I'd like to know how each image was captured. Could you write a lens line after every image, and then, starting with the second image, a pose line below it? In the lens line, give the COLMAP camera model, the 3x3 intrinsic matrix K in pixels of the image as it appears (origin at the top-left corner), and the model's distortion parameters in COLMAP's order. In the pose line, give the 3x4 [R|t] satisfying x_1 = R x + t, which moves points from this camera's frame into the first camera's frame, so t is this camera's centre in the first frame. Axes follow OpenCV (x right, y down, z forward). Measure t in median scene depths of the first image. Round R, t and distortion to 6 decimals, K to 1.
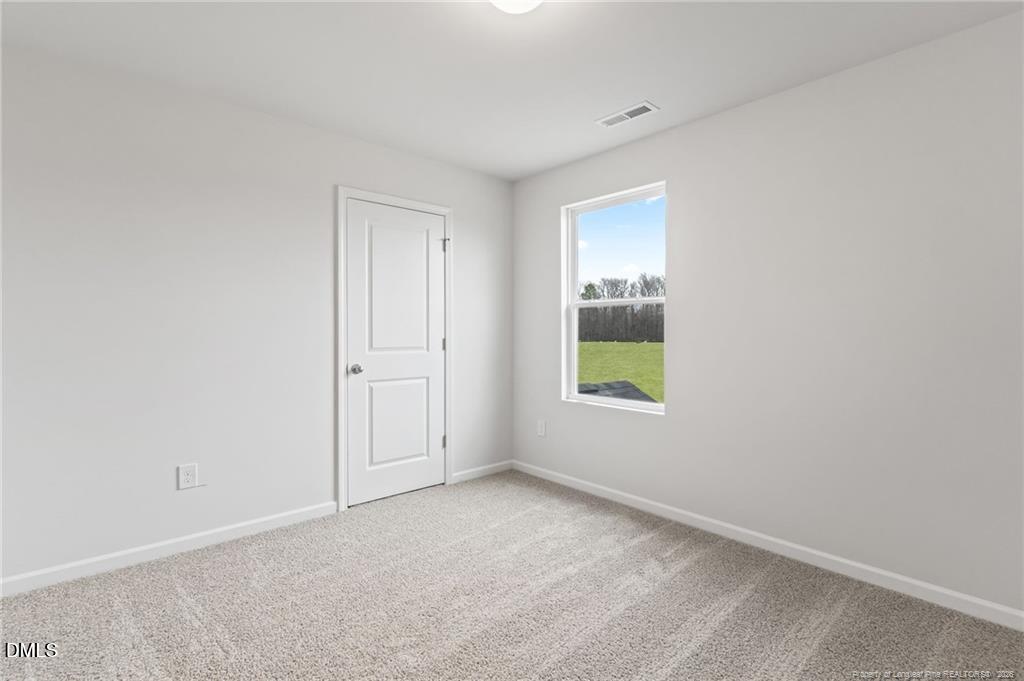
lens RADIAL K [[486.0, 0, 514.2], [0, 486.0, 337.2], [0, 0, 1]] dist [0.002064, 0.000315]
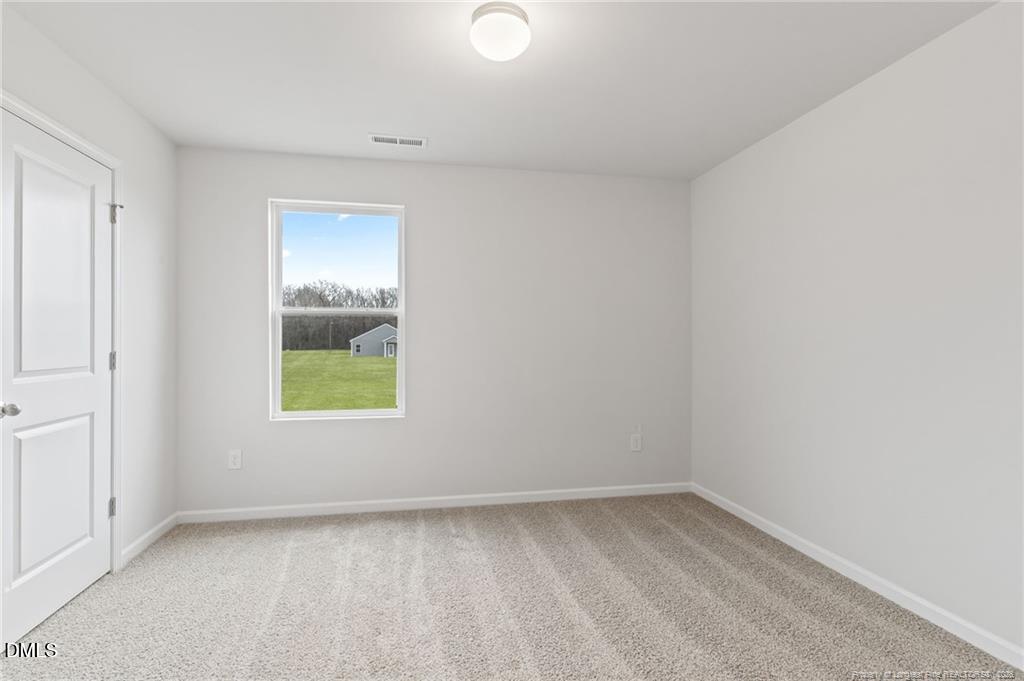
lens RADIAL K [[486.0, 0, 514.2], [0, 486.0, 337.2], [0, 0, 1]] dist [0.002064, 0.000315]
pose [[0.517623, 0.005532, 0.855591, -0.442572], [0.011031, 0.999853, -0.013139, -0.003524], [-0.855537, 0.016239, 0.517486, 0.185661]]
